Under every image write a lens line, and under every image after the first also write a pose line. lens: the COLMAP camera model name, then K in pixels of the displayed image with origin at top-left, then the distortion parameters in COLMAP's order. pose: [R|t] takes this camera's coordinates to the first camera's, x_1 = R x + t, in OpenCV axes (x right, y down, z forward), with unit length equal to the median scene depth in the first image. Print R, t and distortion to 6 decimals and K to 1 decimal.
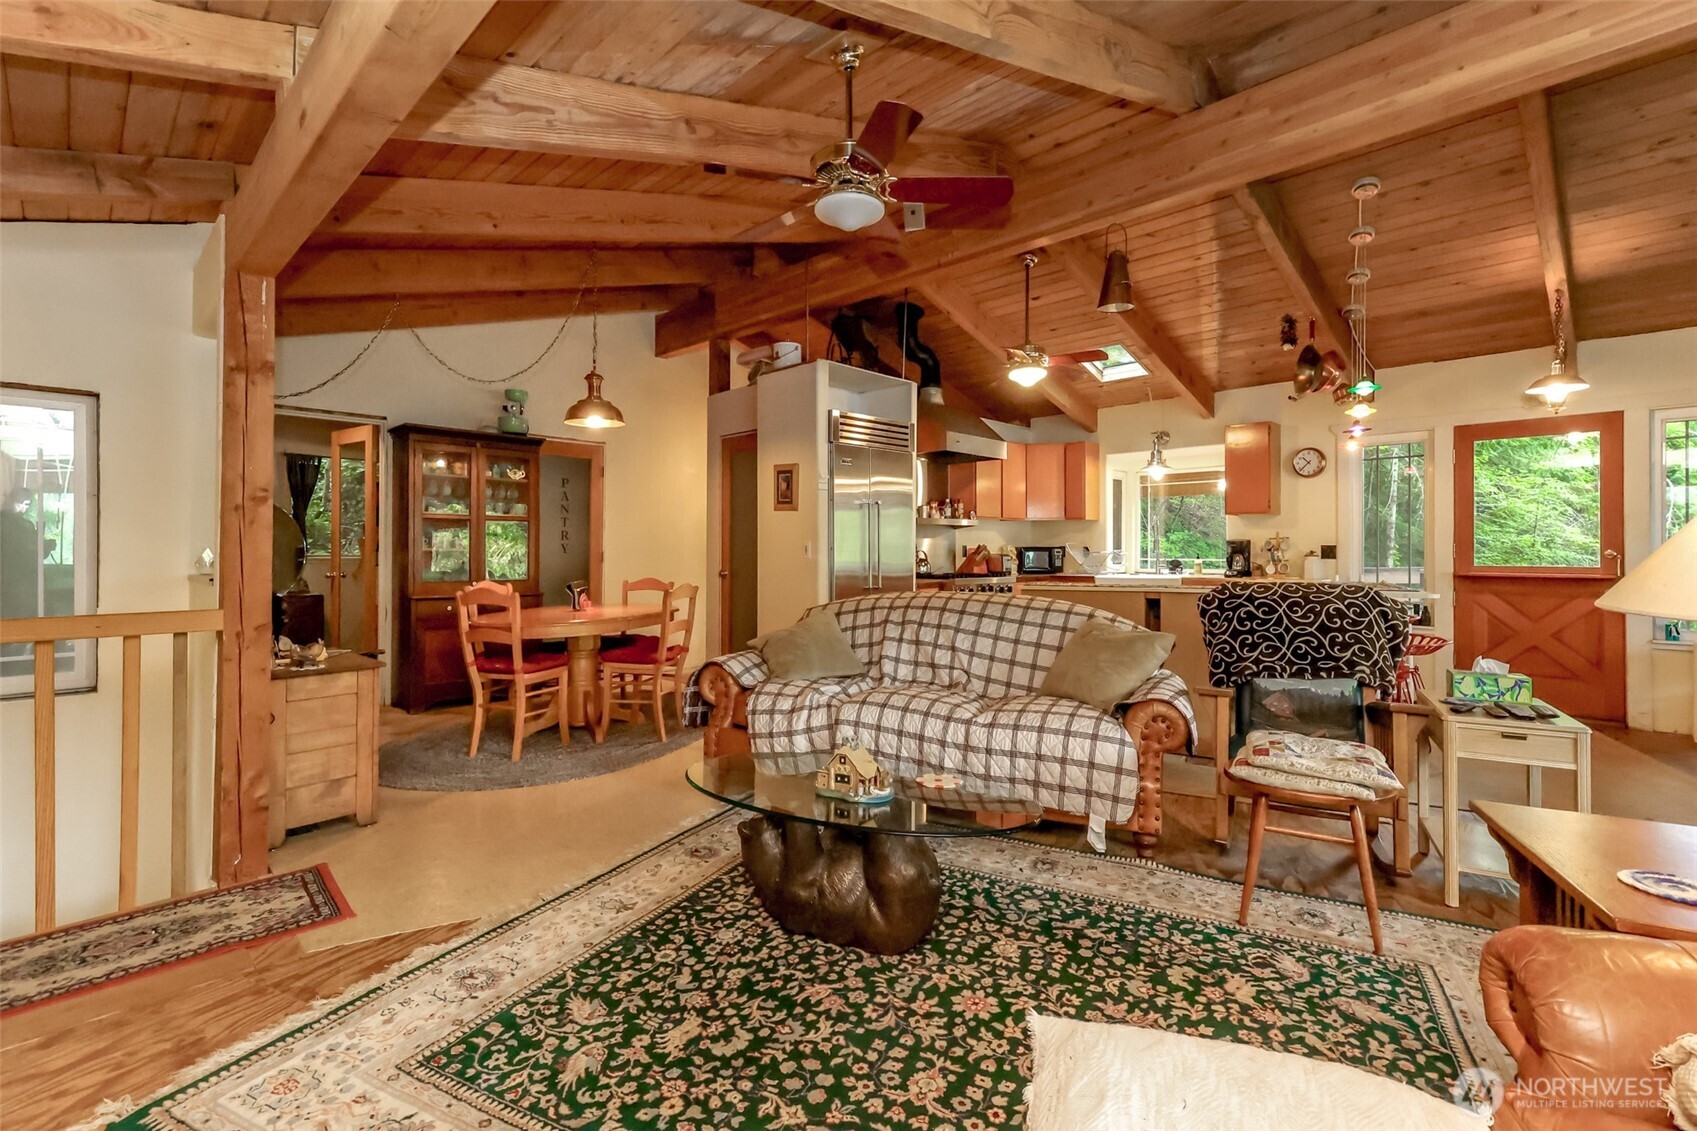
lens RADIAL K [[781.2, 0, 815.2], [0, 781.2, 541.6], [0, 0, 1]] dist [0.016639, -0.001423]
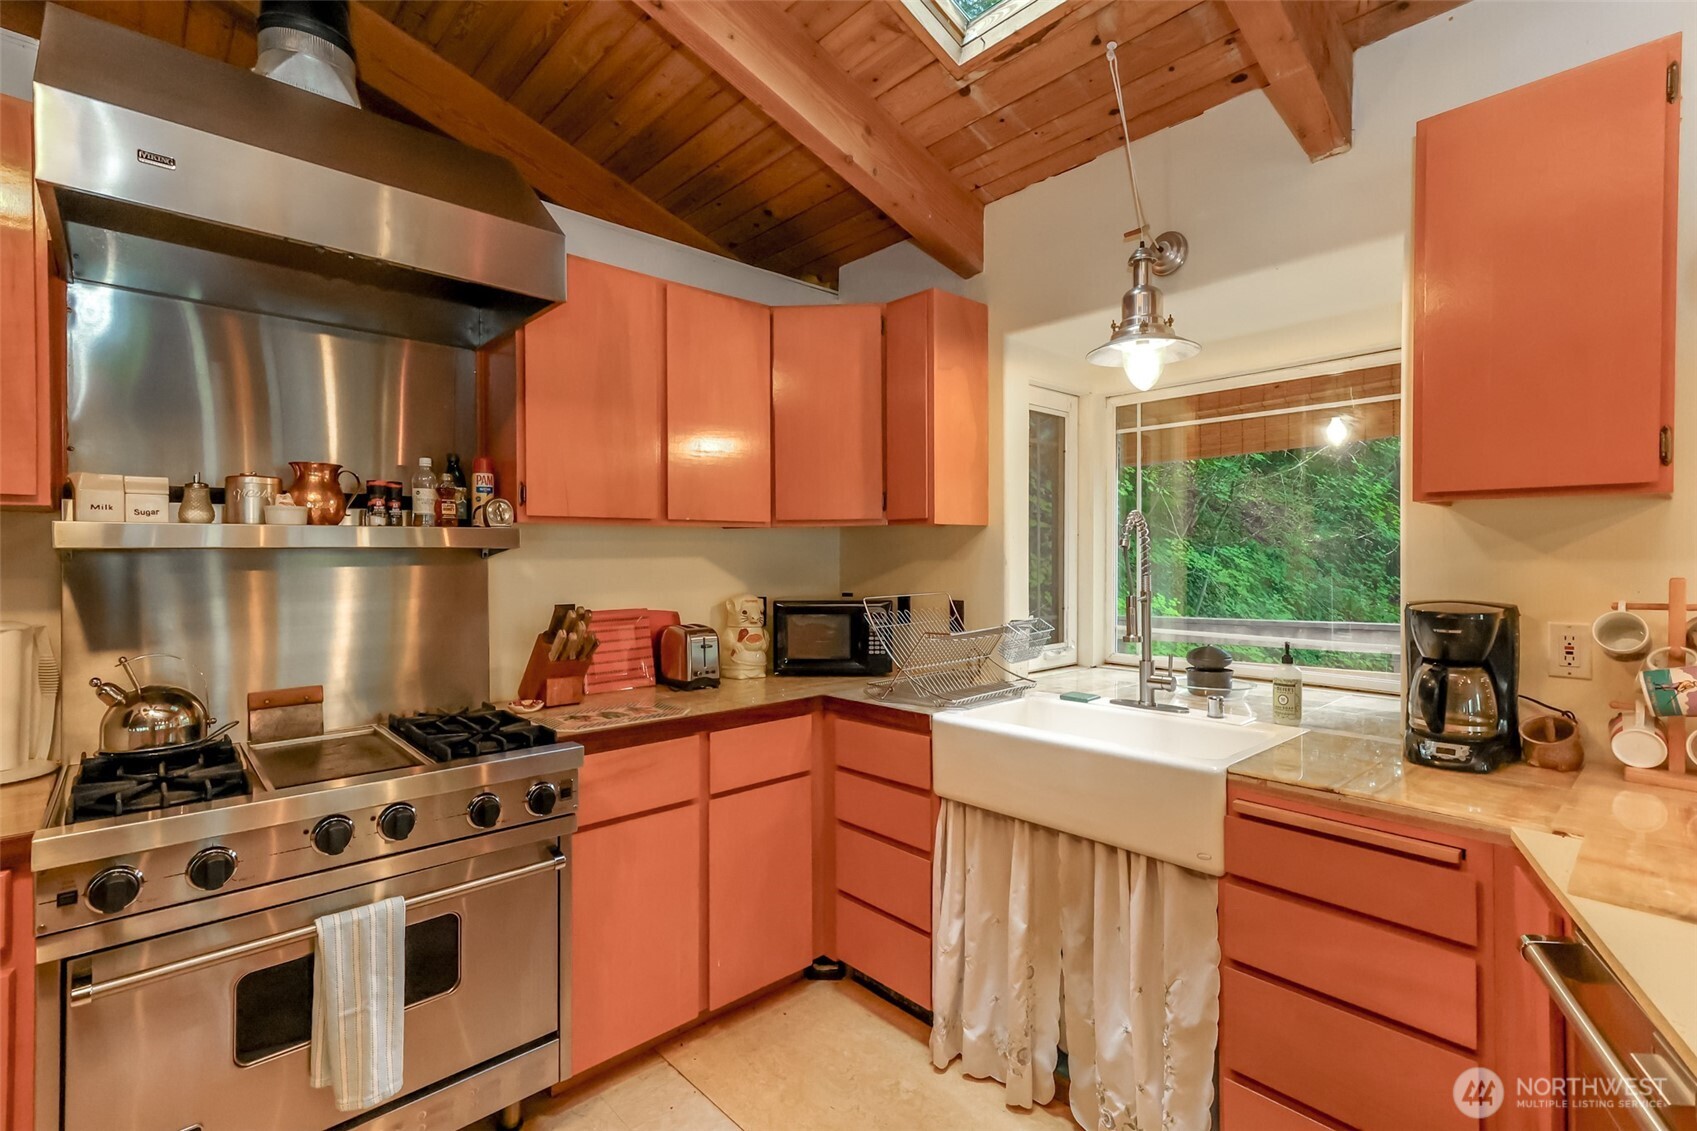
lens RADIAL K [[781.2, 0, 824.6], [0, 781.2, 555.4], [0, 0, 1]] dist [0.016639, -0.001423]
pose [[0.999009, -0.002171, -0.044458, 0.456137], [0.002755, 0.999911, 0.013079, -0.028389], [0.044425, -0.013189, 0.998926, 0.968615]]
